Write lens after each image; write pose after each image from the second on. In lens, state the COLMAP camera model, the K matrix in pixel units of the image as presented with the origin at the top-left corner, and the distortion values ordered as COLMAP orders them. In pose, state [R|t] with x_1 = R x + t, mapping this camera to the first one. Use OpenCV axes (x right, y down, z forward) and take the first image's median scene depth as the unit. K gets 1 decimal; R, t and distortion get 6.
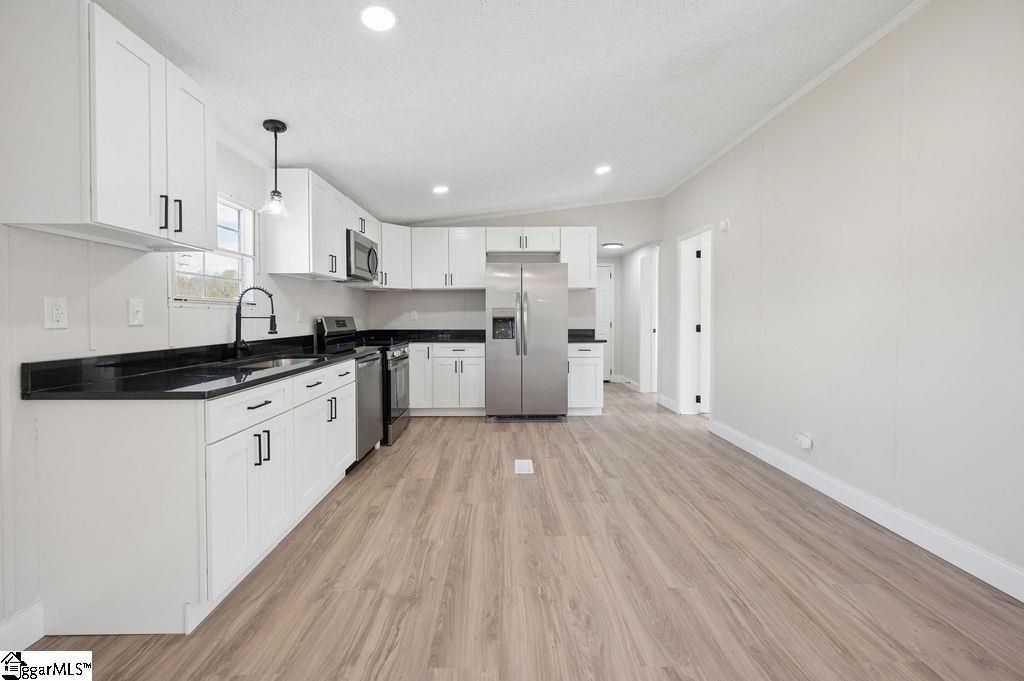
lens RADIAL K [[413.2, 0, 507.3], [0, 413.2, 332.4], [0, 0, 1]] dist [-0.000035, 0.000201]
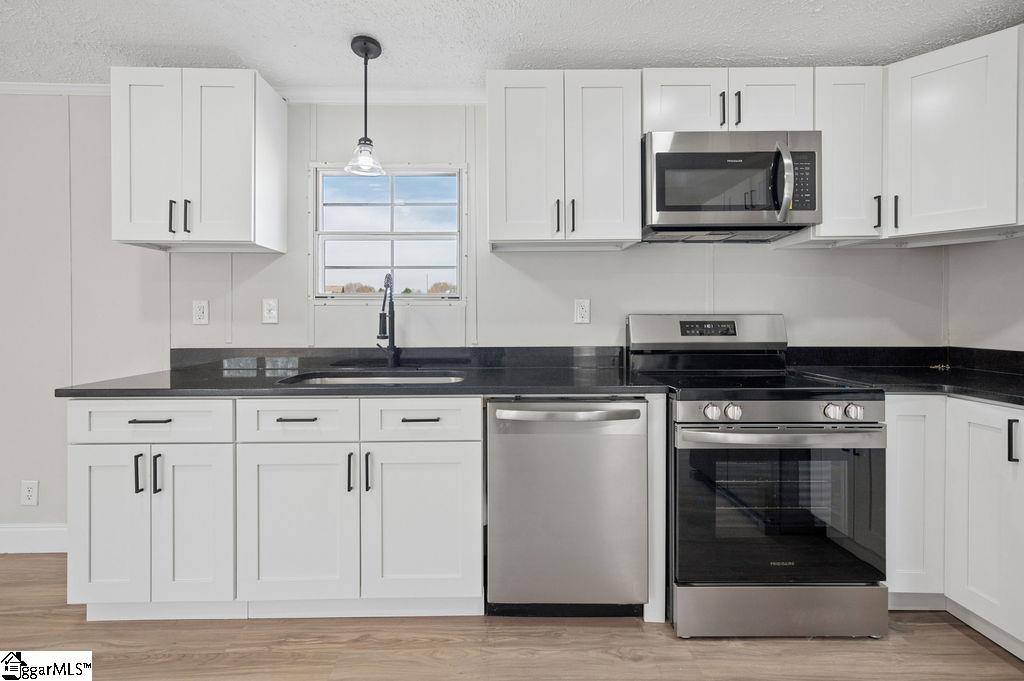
lens RADIAL K [[468.2, 0, 501.4], [0, 468.2, 320.0], [0, 0, 1]] dist [0.004391, 0.000572]
pose [[-0.001795, 0.009133, -0.999957, 0.137191], [-0.034598, 0.999359, 0.009190, -0.024467], [0.999400, 0.034613, -0.001477, 0.681875]]
